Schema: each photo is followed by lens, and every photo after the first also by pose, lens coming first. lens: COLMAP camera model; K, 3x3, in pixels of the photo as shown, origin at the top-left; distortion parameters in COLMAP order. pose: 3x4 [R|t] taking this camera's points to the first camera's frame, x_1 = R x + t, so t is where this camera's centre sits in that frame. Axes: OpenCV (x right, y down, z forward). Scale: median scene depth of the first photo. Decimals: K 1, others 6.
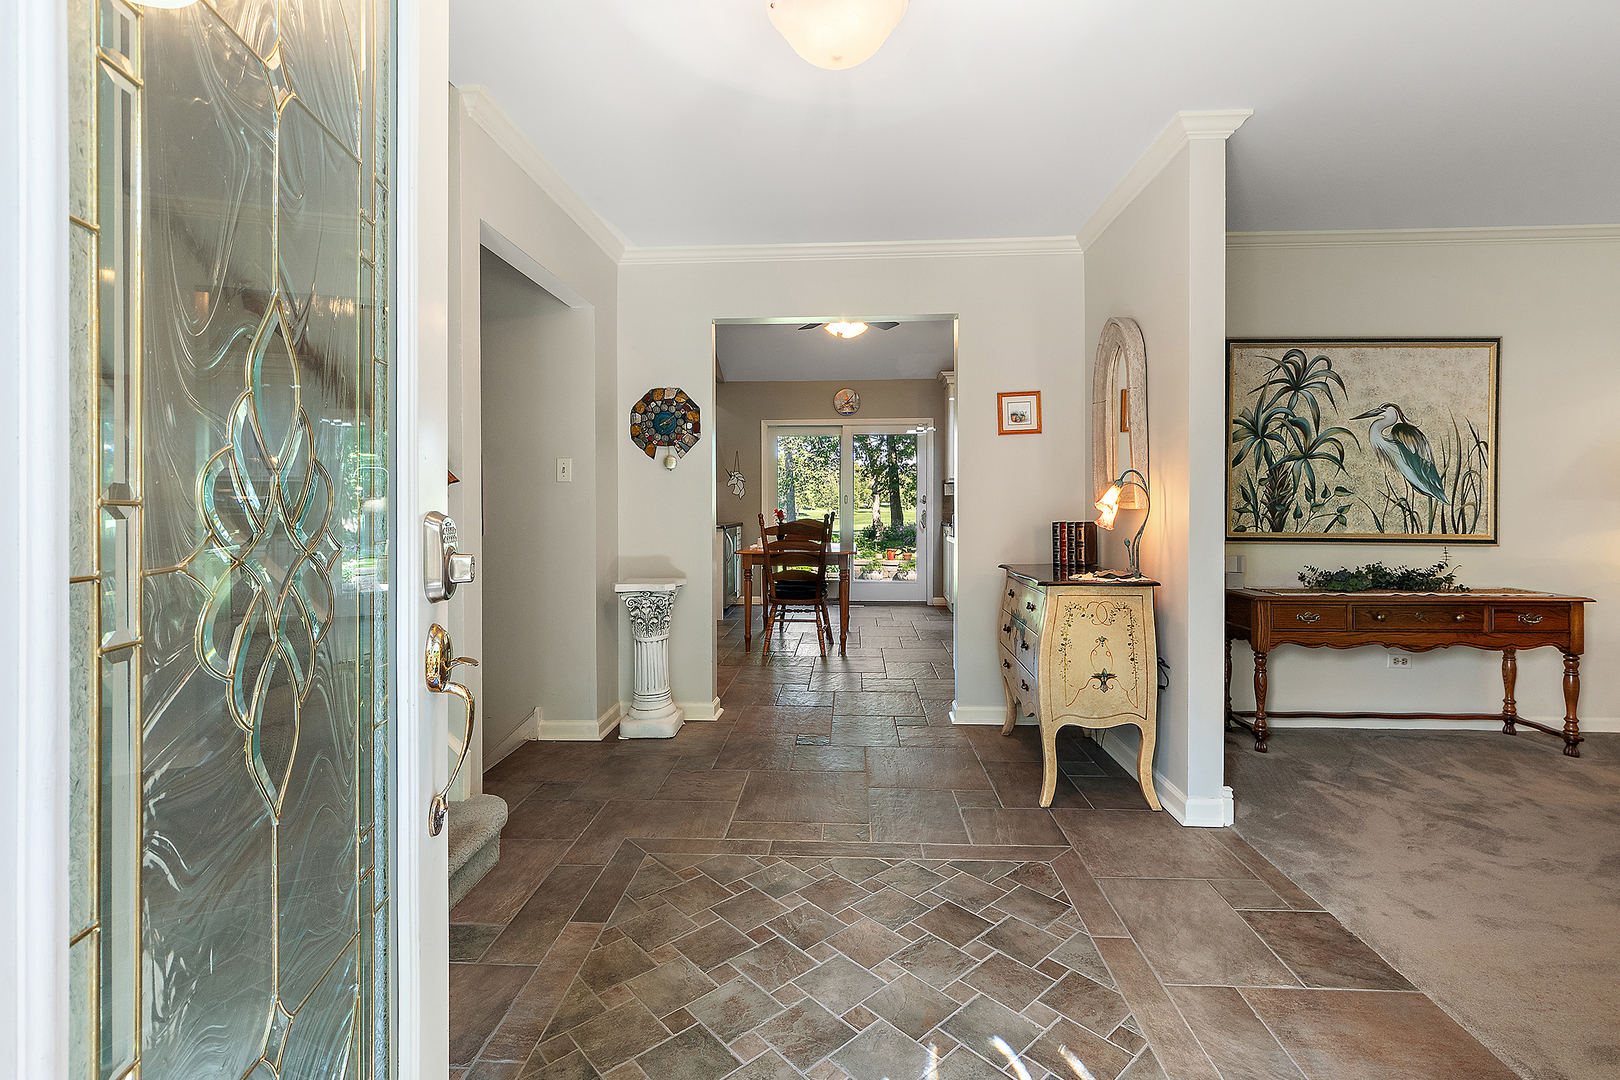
lens RADIAL K [[716.8, 0, 808.8], [0, 716.8, 501.6], [0, 0, 1]] dist [0.000178, -0.000052]
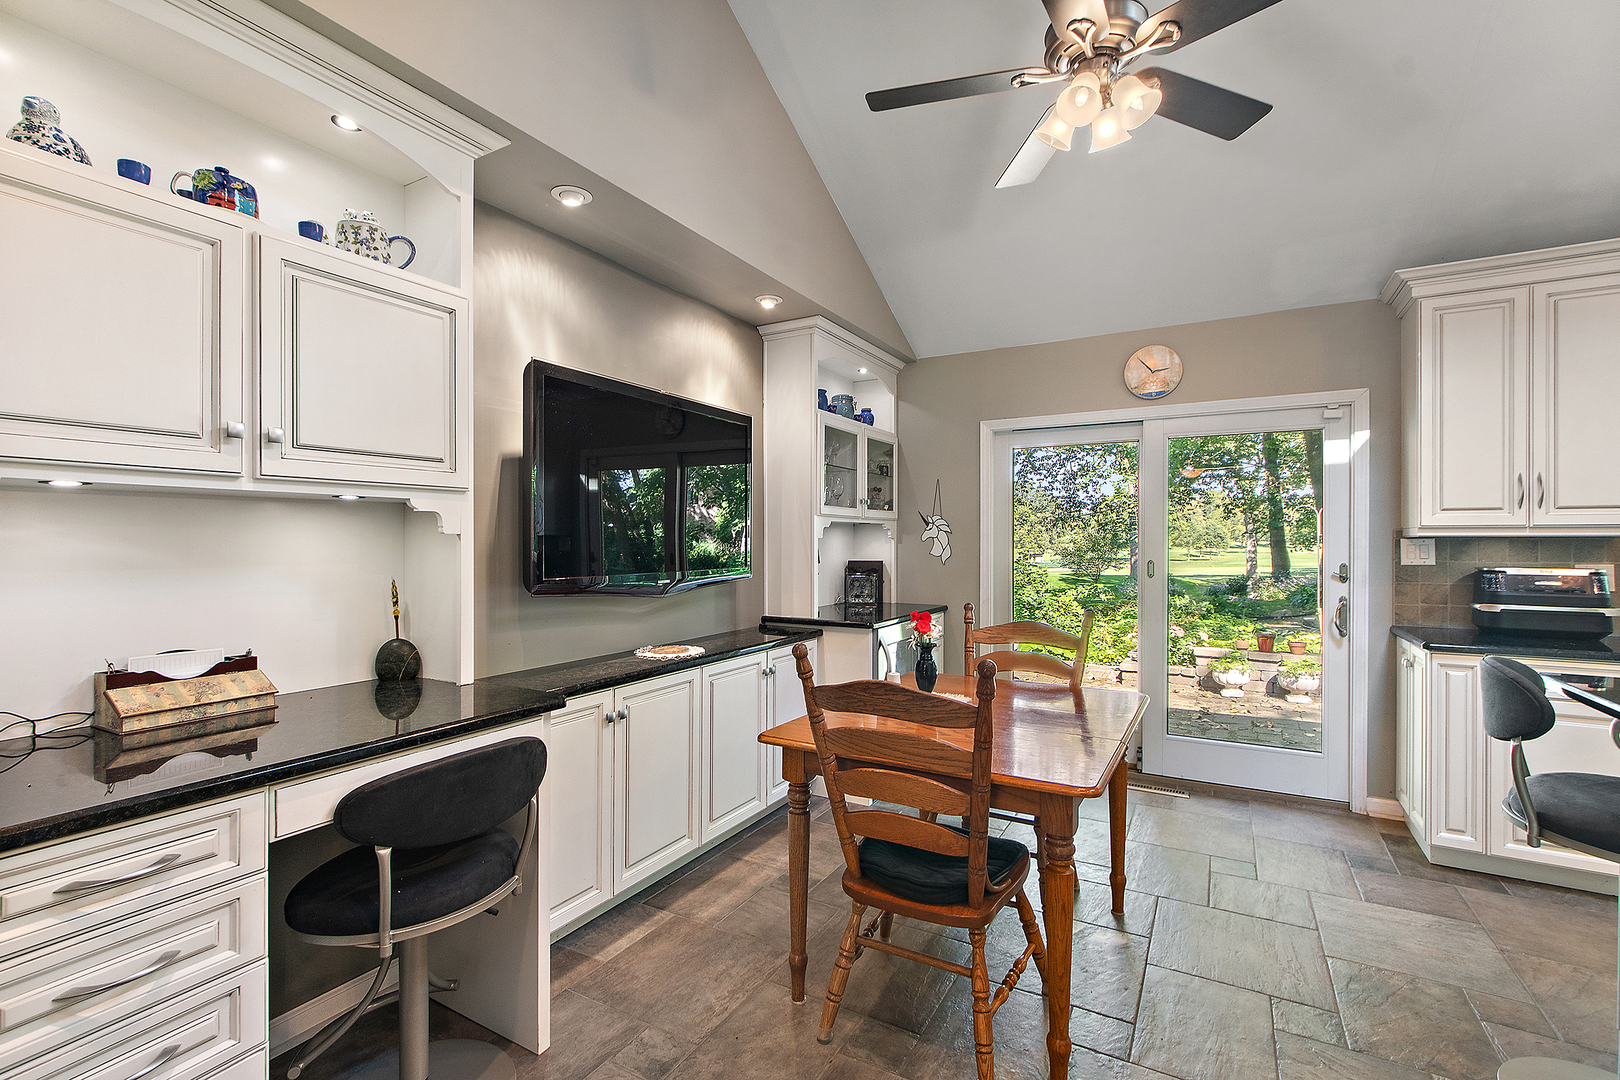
lens RADIAL K [[724.0, 0, 810.0], [0, 724.0, 540.0], [0, 0, 1]] dist [0.000093, -0.000265]
pose [[0.898495, 0.001578, -0.438981, 0.060232], [-0.001422, 0.999999, 0.000683, -0.023371], [0.438981, 0.000011, 0.898496, 0.448337]]
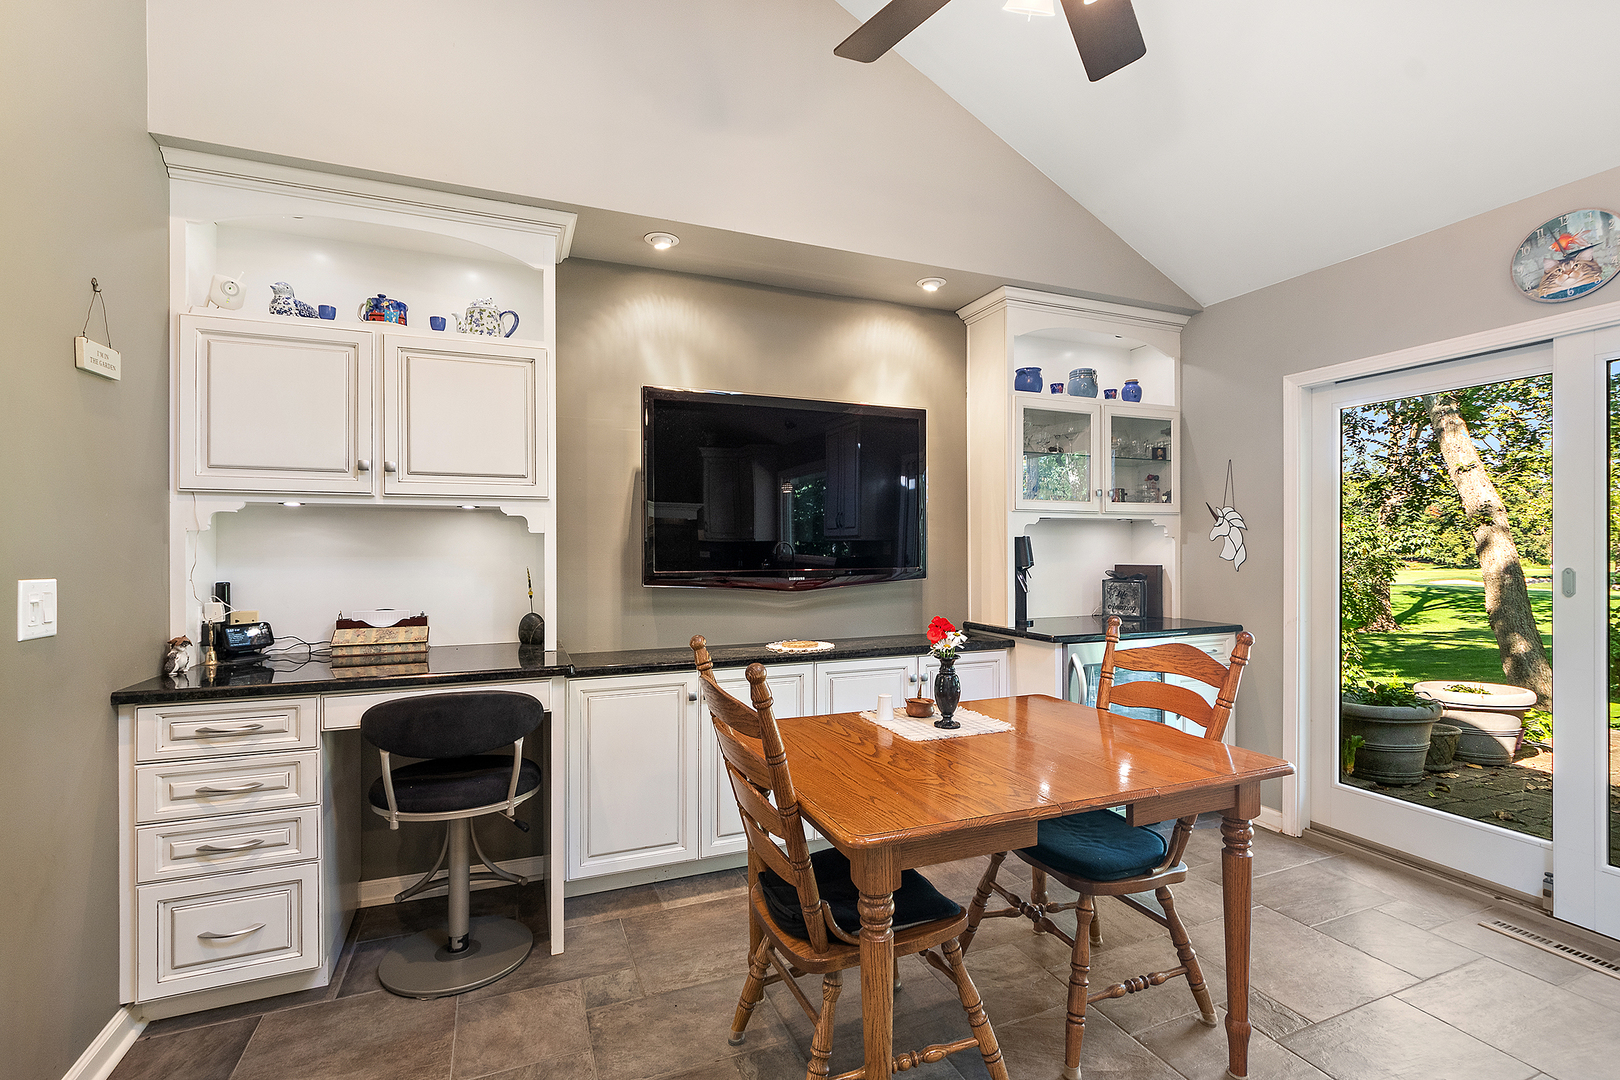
lens RADIAL K [[730.2, 0, 812.2], [0, 730.2, 547.0], [0, 0, 1]] dist [-0.001261, -0.000082]
pose [[0.442406, -0.000174, -0.896815, 0.185201], [0.001824, 0.999998, 0.000705, -0.018854], [0.896813, -0.001948, 0.442406, 0.584922]]
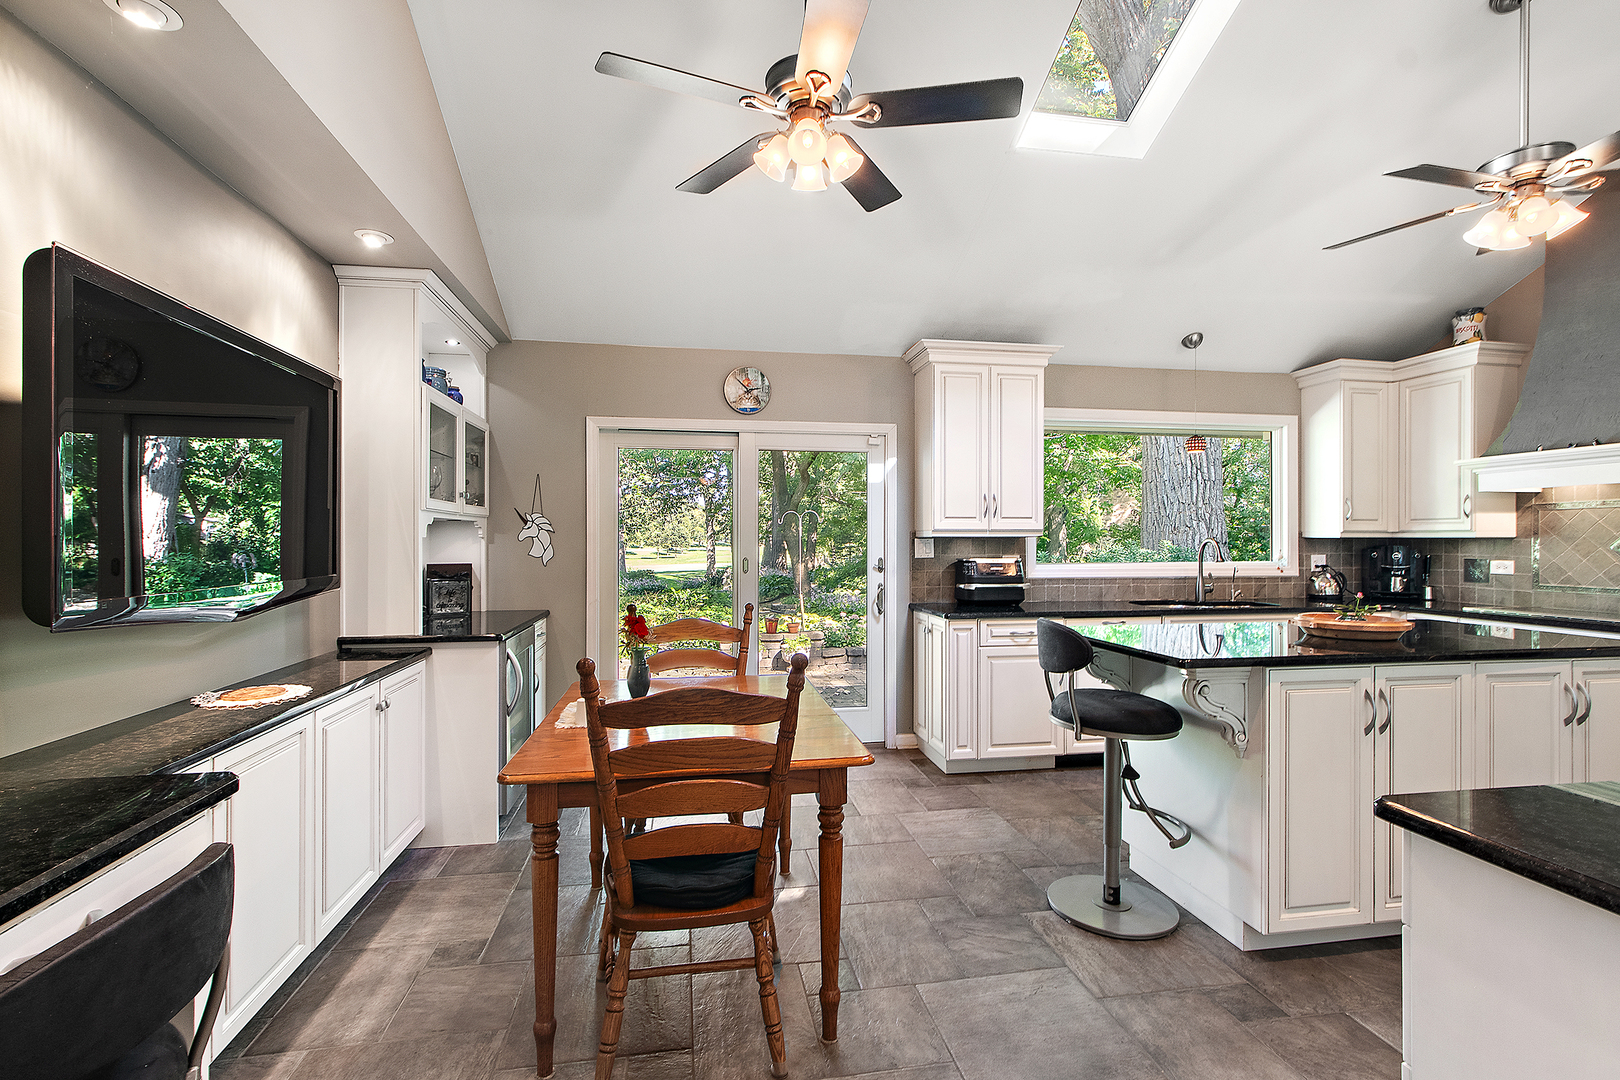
lens RADIAL K [[727.7, 0, 810.0], [0, 727.7, 540.0], [0, 0, 1]] dist [0.000074, -0.000620]
pose [[0.972897, 0.000753, 0.231236, -0.030120], [-0.000767, 1.000000, -0.000028, -0.022993], [-0.231236, -0.000151, 0.972898, 0.442901]]
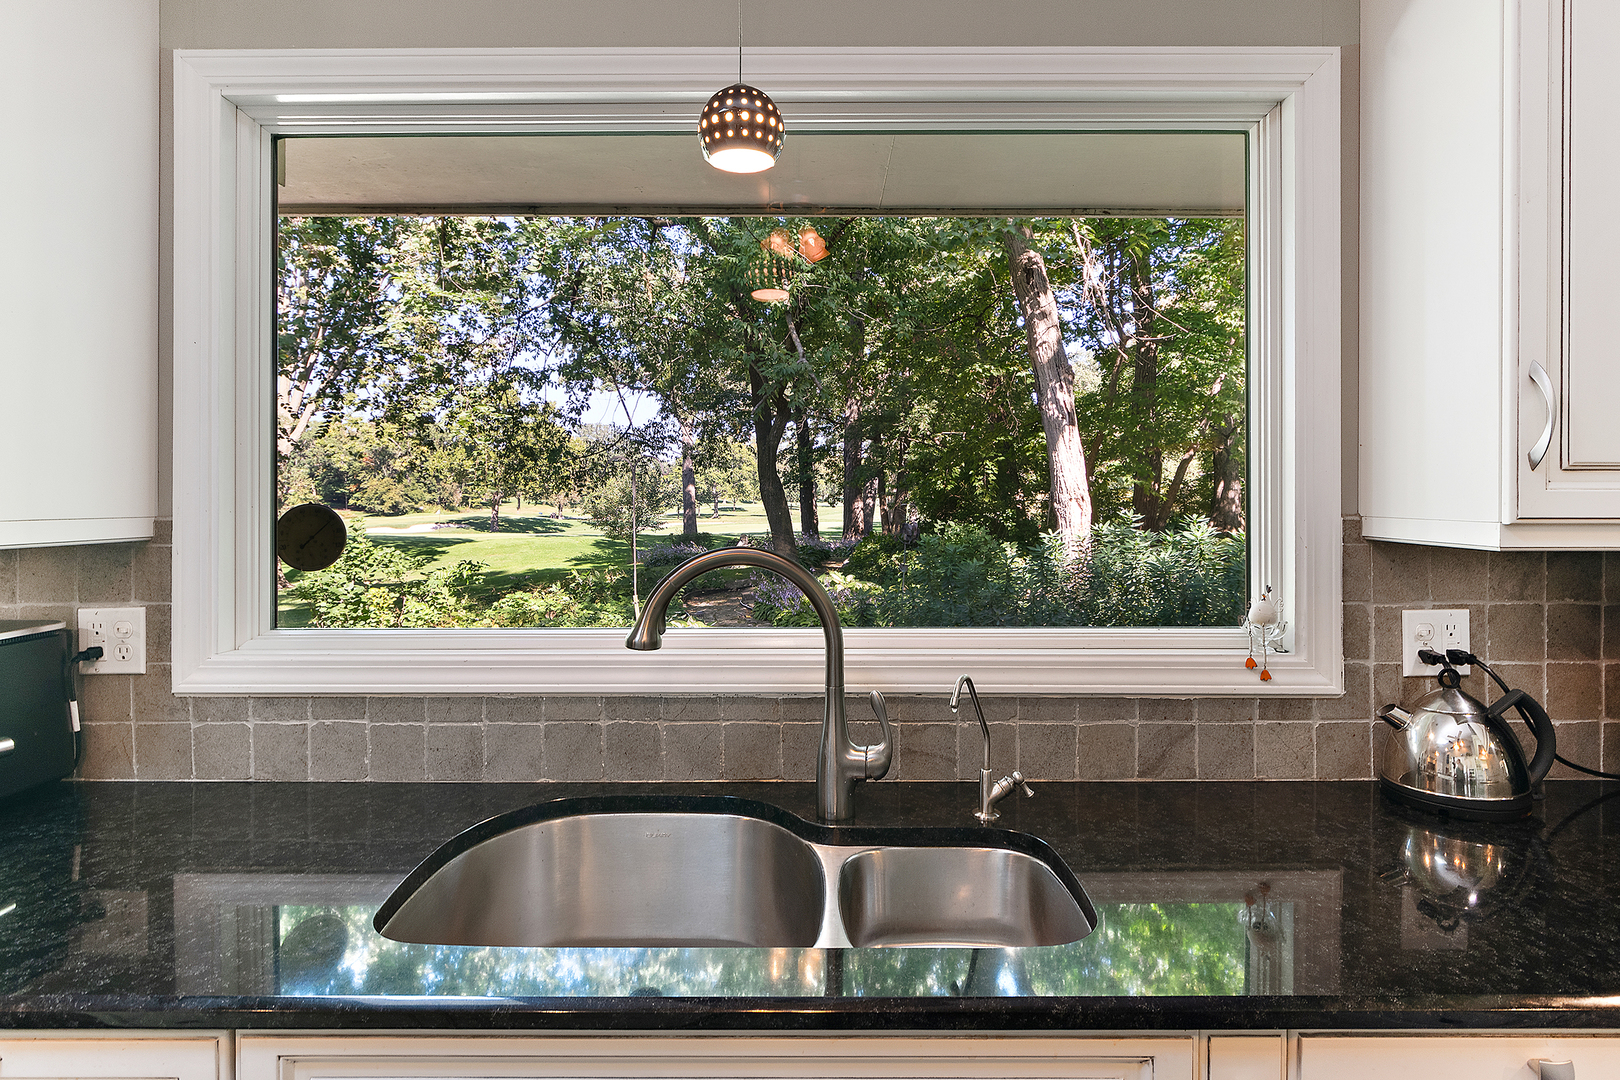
lens RADIAL K [[868.1, 0, 807.6], [0, 868.1, 493.0], [0, 0, 1]] dist [-0.006211, -0.000654]
pose [[0.997993, -0.000786, 0.063312, 0.411192], [0.000692, 0.999999, 0.001507, -0.035879], [-0.063313, -0.001460, 0.997993, 0.788526]]
